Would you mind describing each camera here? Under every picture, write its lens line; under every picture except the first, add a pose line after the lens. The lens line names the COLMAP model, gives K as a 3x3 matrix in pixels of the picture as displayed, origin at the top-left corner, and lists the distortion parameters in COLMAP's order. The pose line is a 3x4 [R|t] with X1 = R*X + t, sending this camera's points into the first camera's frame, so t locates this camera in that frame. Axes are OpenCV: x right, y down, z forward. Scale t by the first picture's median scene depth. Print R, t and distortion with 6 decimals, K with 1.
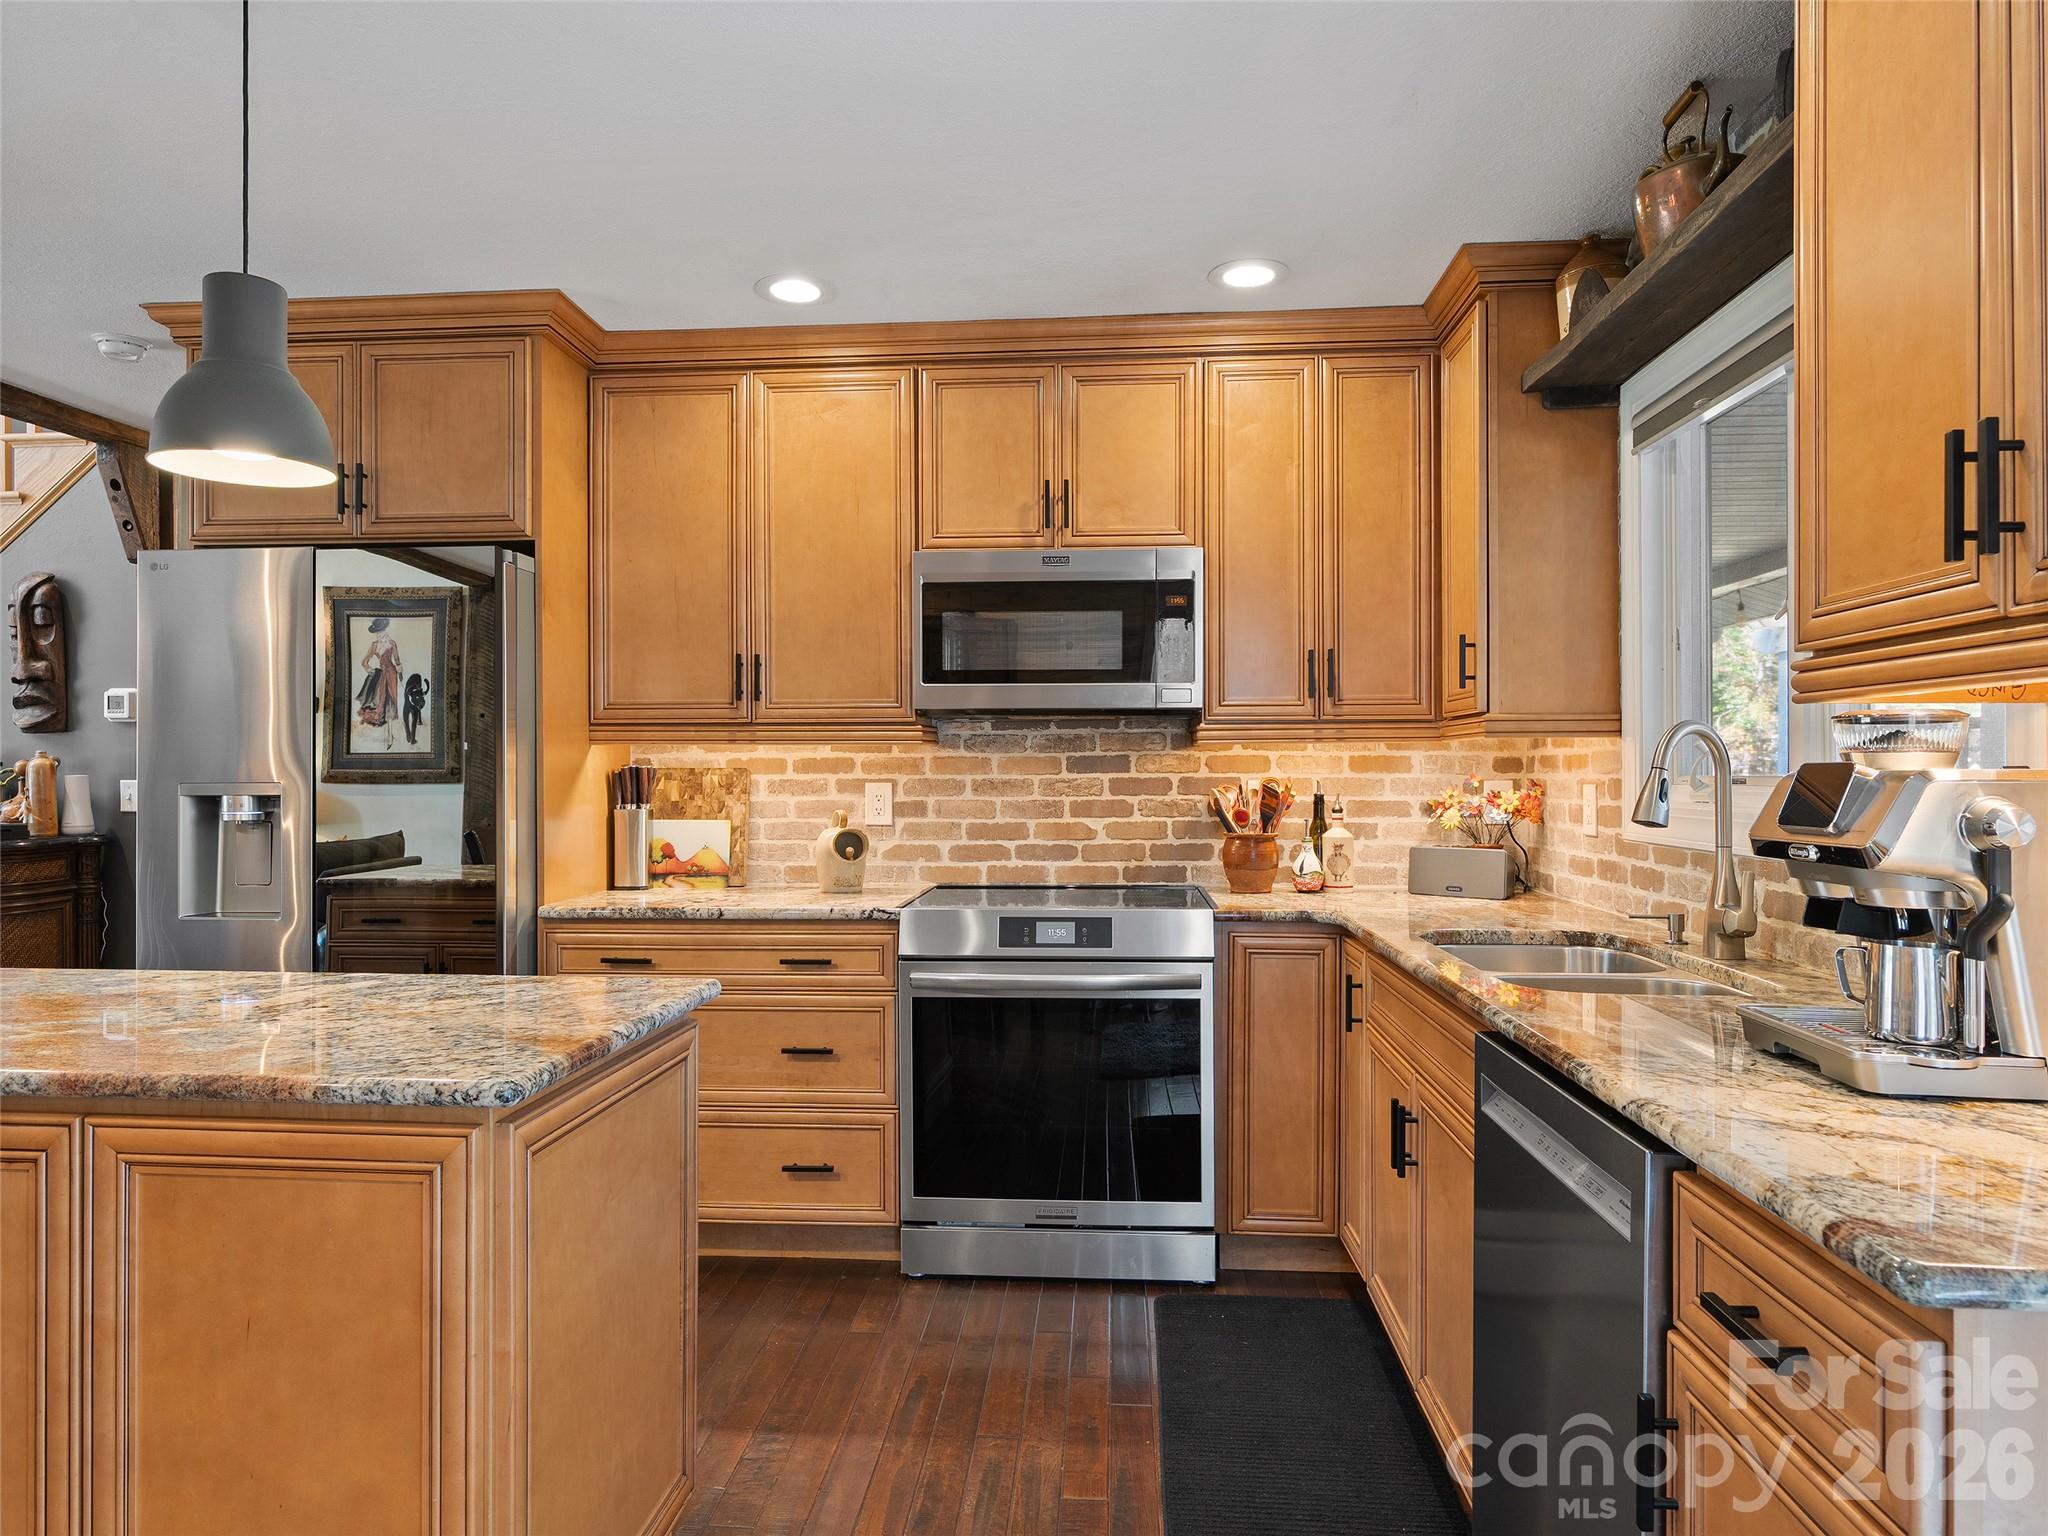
lens RADIAL K [[1282.2, 0, 1019.8], [0, 1282.2, 768.7], [0, 0, 1]] dist [0.002548, -0.000110]
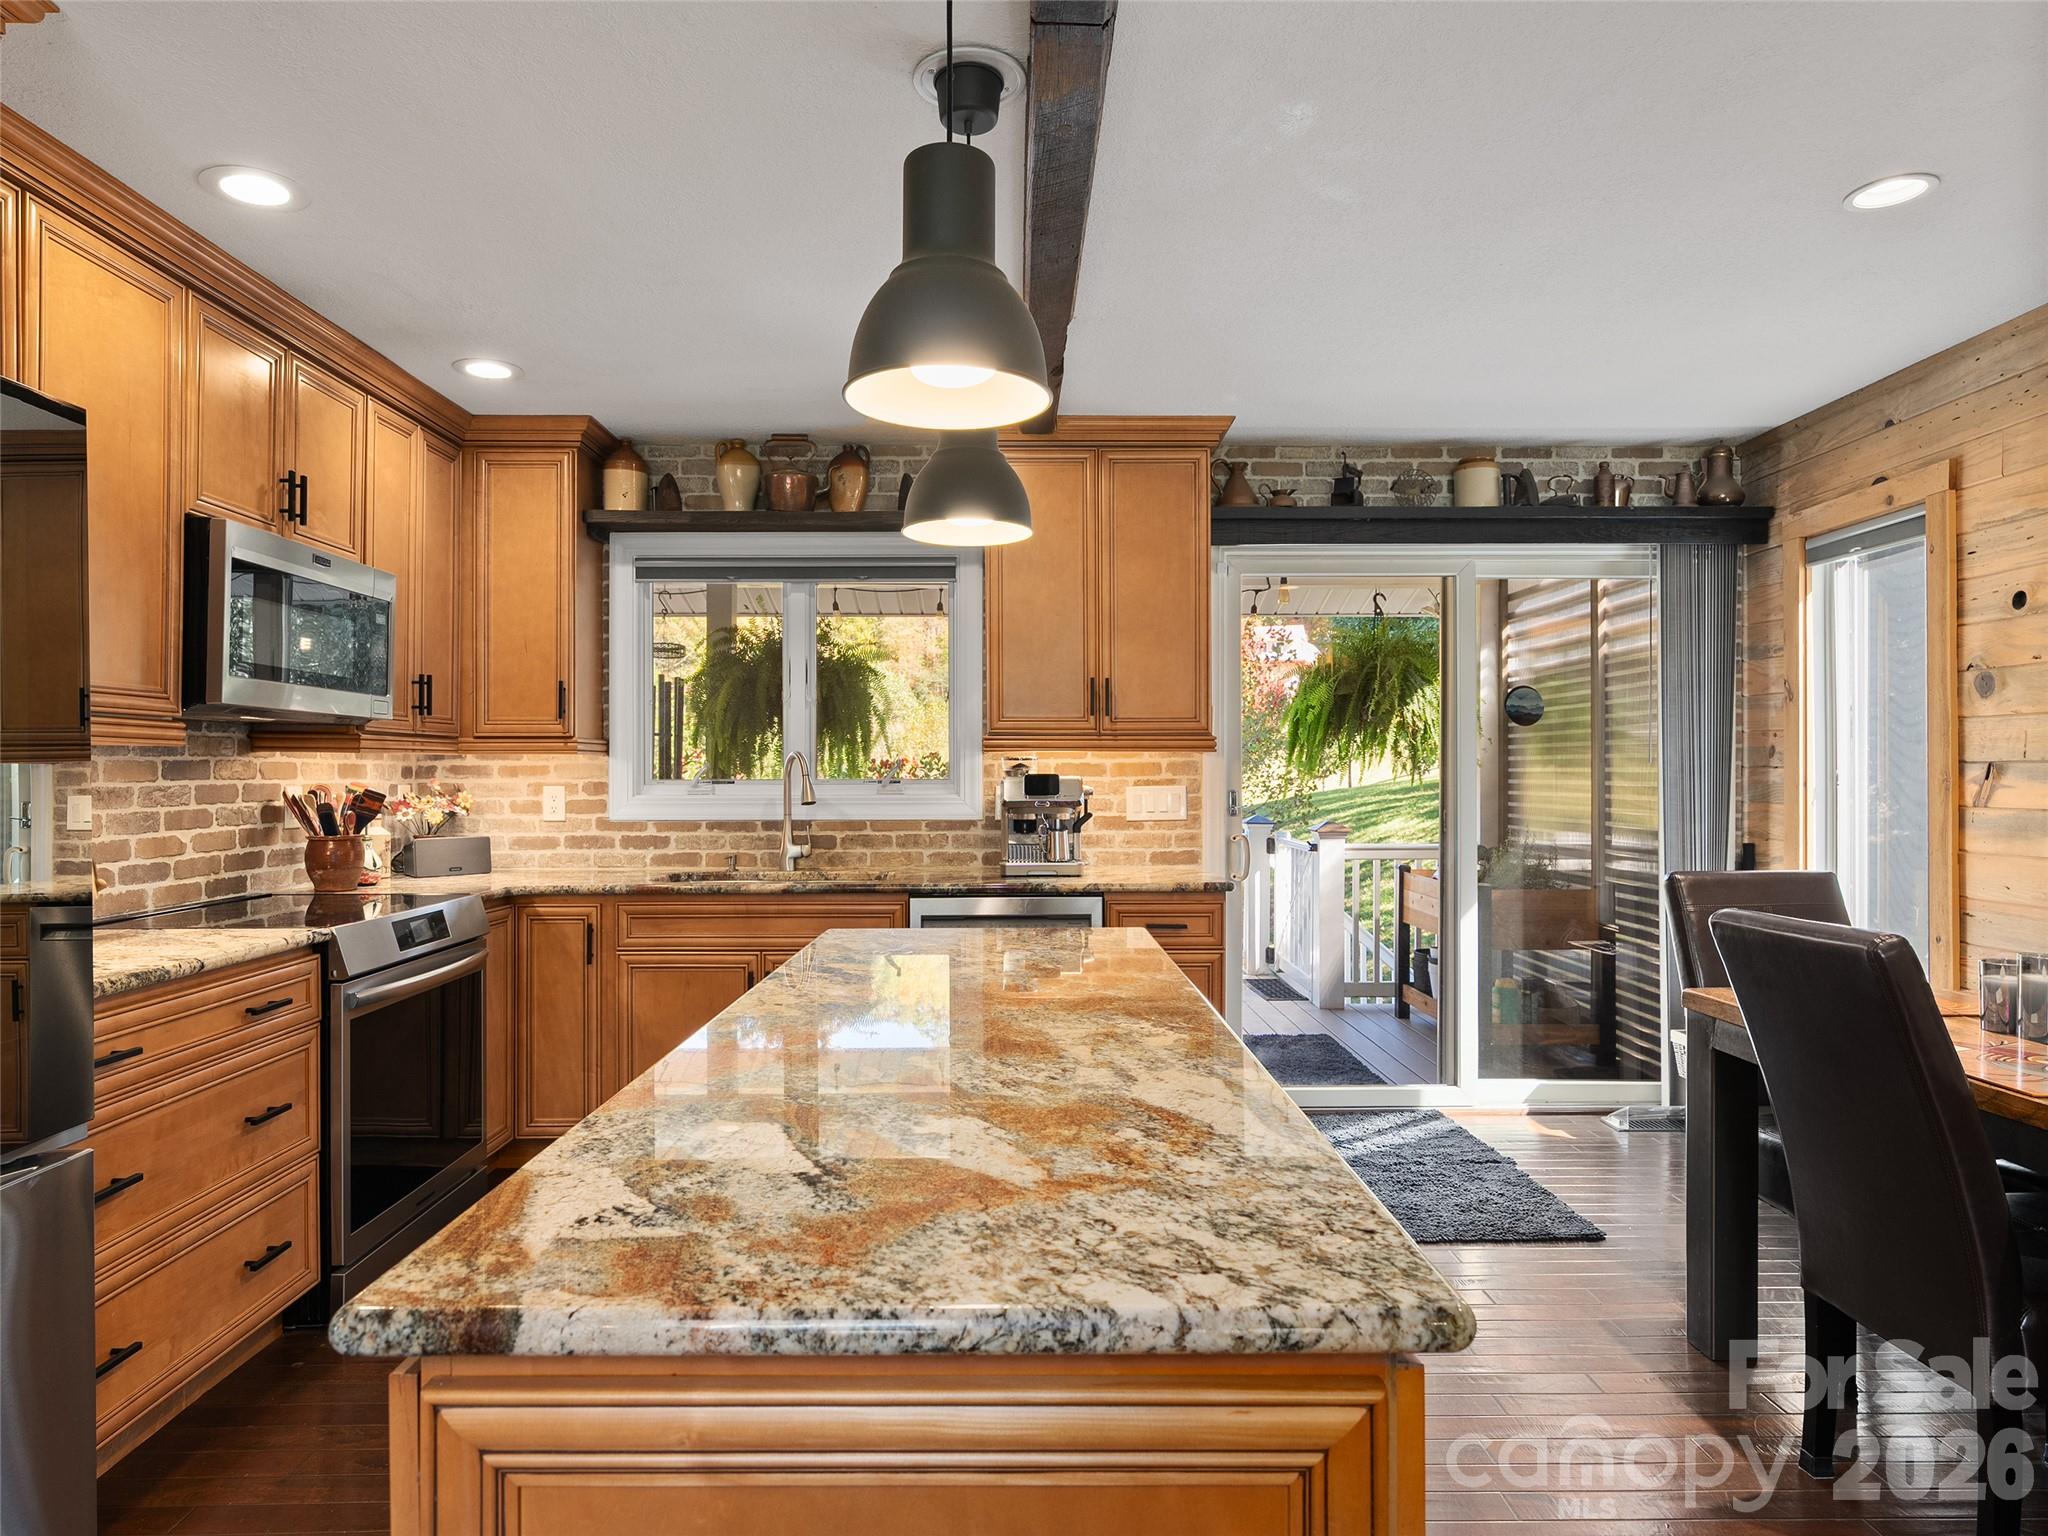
lens RADIAL K [[1227.7, 0, 1026.8], [0, 1227.7, 780.2], [0, 0, 1]] dist [-0.002708, 0.000456]
pose [[-0.090483, -0.001914, 0.995896, -0.848201], [0.000563, 0.999998, 0.001973, 0.002298], [-0.995898, 0.000739, -0.090482, 0.493515]]
